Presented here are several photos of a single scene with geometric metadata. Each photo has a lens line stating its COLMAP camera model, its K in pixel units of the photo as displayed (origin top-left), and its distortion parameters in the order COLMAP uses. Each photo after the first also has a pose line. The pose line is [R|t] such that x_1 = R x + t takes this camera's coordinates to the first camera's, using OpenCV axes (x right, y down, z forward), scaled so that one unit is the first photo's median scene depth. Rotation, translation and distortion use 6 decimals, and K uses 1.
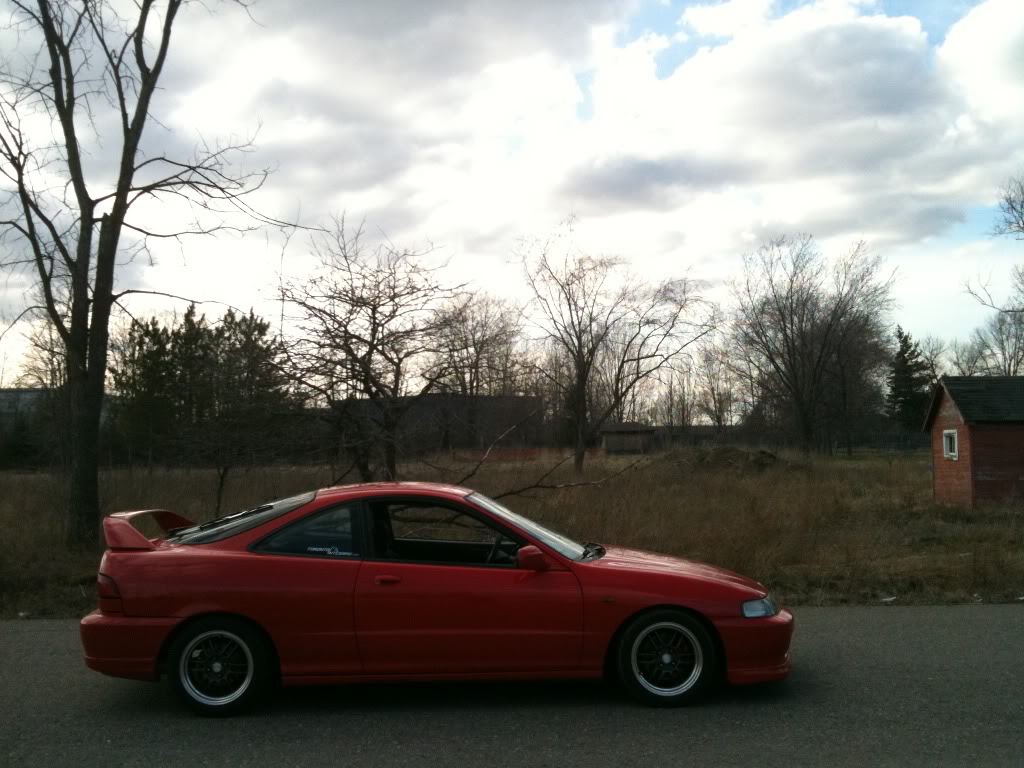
lens RADIAL K [[1104.4, 0, 510.6], [0, 1104.4, 381.9], [0, 0, 1]] dist [0.157964, -0.601398]
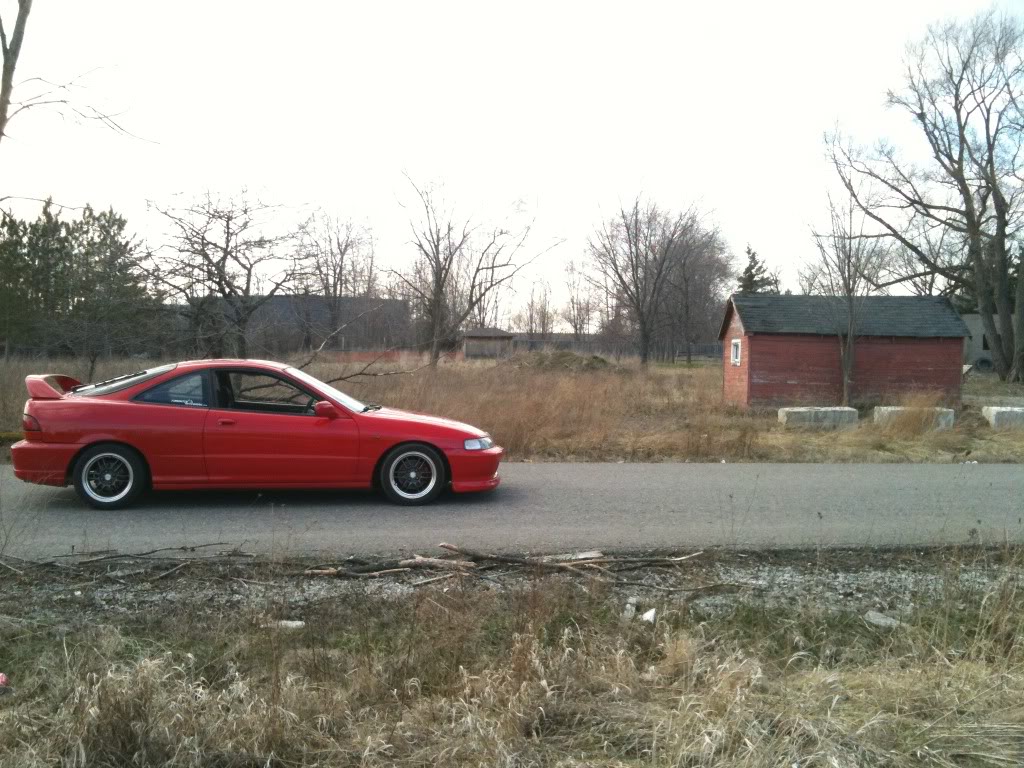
lens RADIAL K [[1104.4, 0, 510.6], [0, 1104.4, 381.9], [0, 0, 1]] dist [0.157964, -0.601398]
pose [[0.992635, 0.021421, 0.119234, 0.032433], [-0.031587, 0.995962, 0.084030, -0.004621], [-0.116952, -0.087178, 0.989304, -0.189784]]
